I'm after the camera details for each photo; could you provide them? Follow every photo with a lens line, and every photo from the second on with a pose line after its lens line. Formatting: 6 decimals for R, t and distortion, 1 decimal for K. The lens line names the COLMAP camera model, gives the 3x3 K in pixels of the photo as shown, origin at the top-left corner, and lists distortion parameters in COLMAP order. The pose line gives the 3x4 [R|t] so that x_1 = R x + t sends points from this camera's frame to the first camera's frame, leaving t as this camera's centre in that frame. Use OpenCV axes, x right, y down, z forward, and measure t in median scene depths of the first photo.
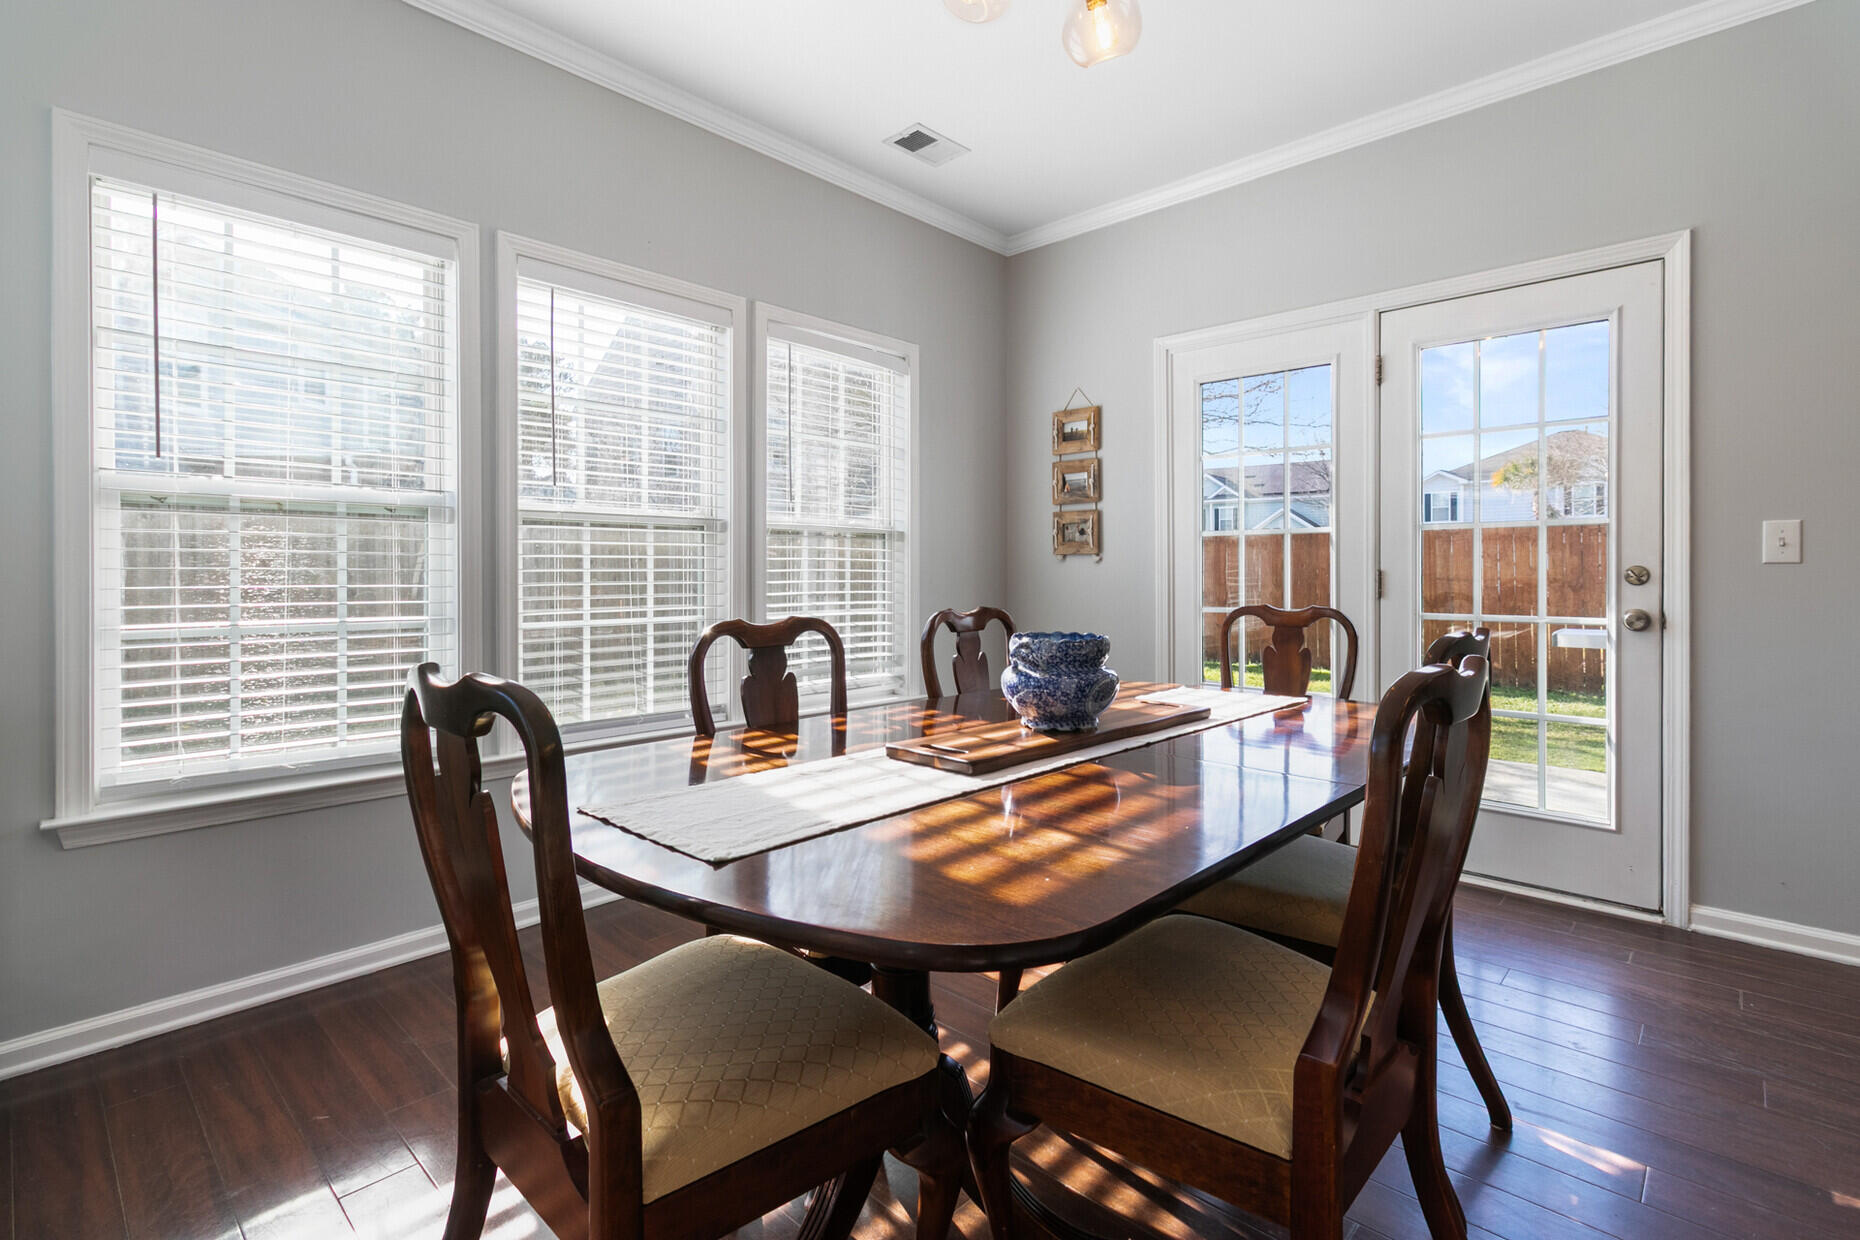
lens RADIAL K [[878.1, 0, 942.7], [0, 878.1, 585.0], [0, 0, 1]] dist [0.000779, 0.001079]
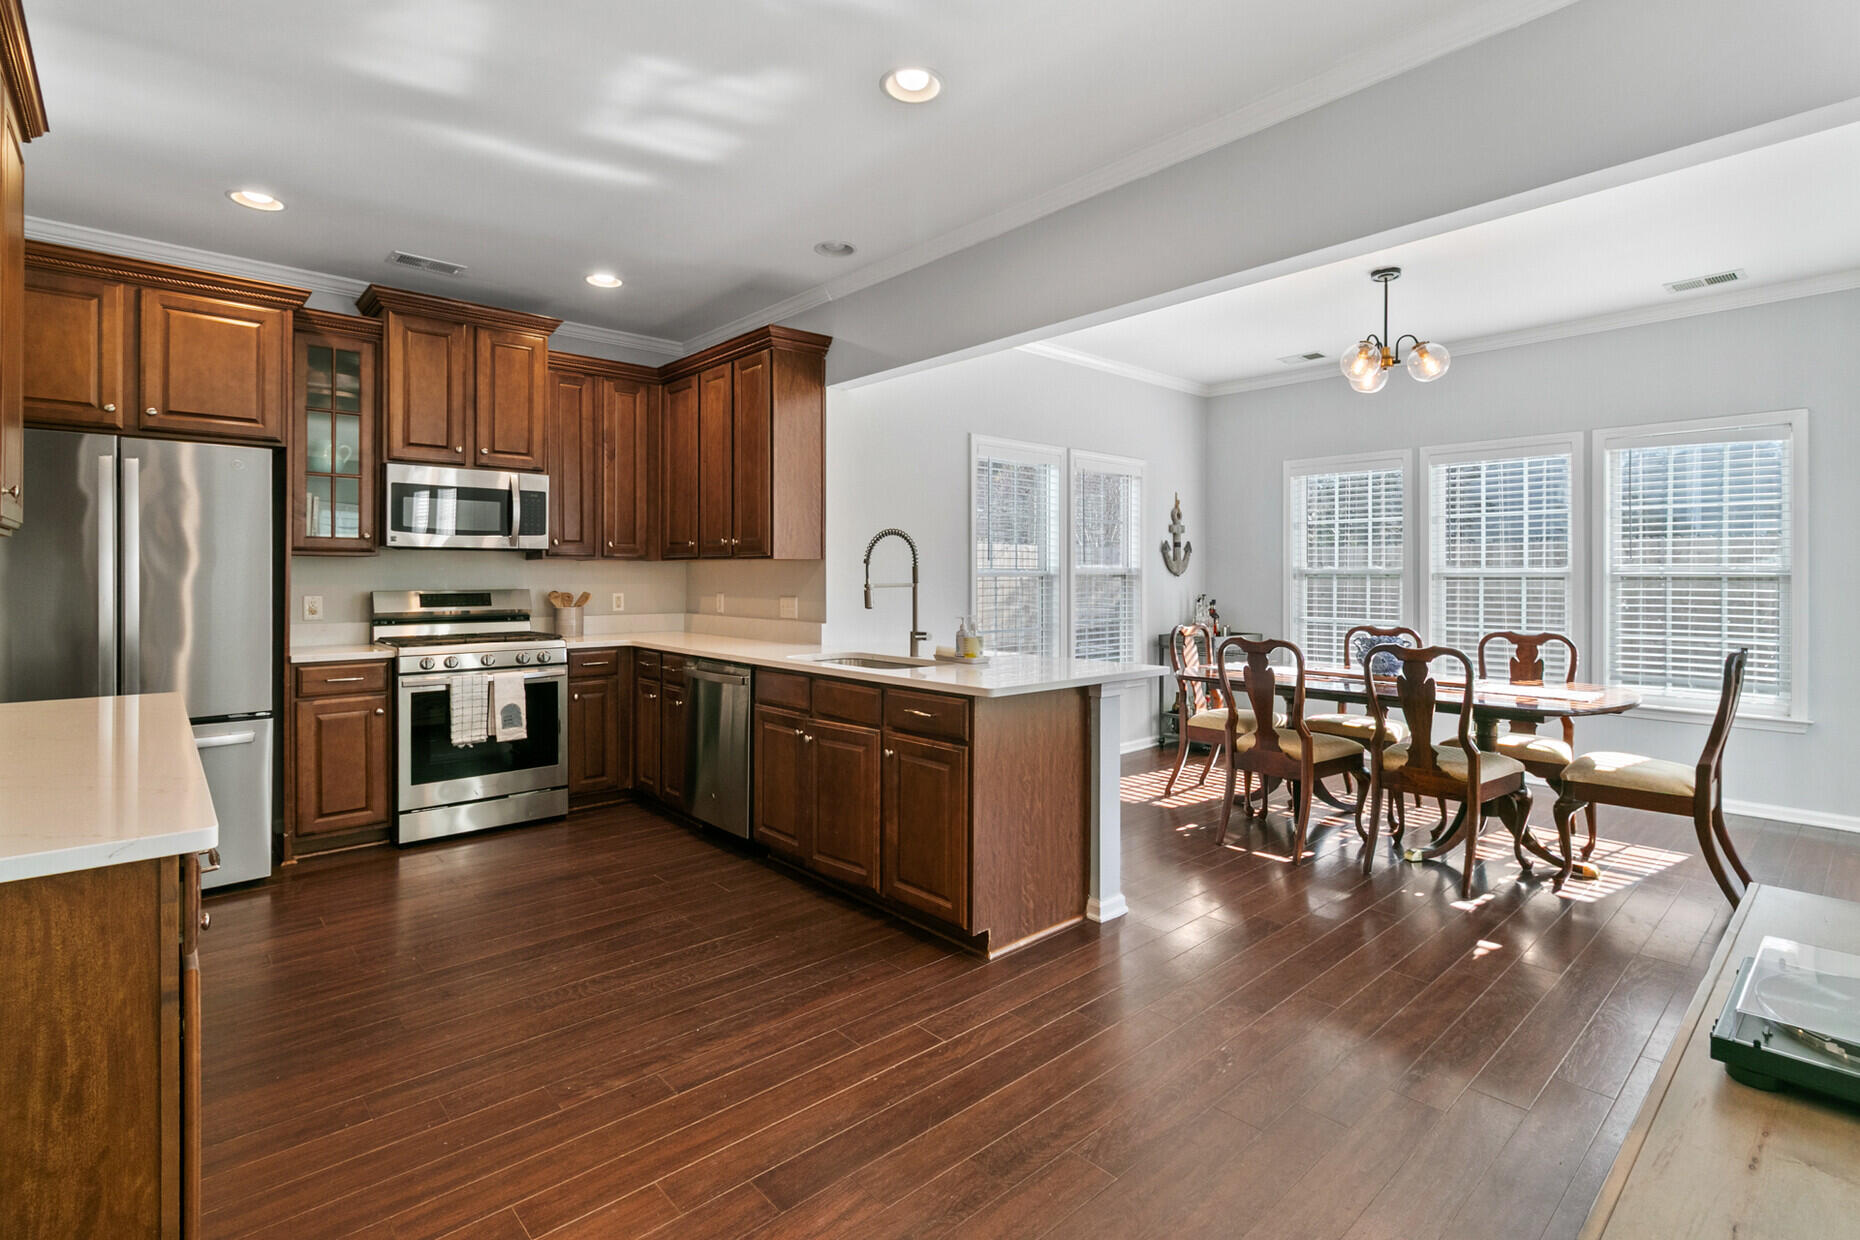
lens RADIAL K [[878.1, 0, 937.2], [0, 878.1, 576.9], [0, 0, 1]] dist [0.000779, 0.001079]
pose [[-0.084547, 0.002759, -0.996416, 1.598787], [-0.015486, 0.999872, 0.004082, -0.061335], [0.996299, 0.015776, -0.084493, -0.015306]]
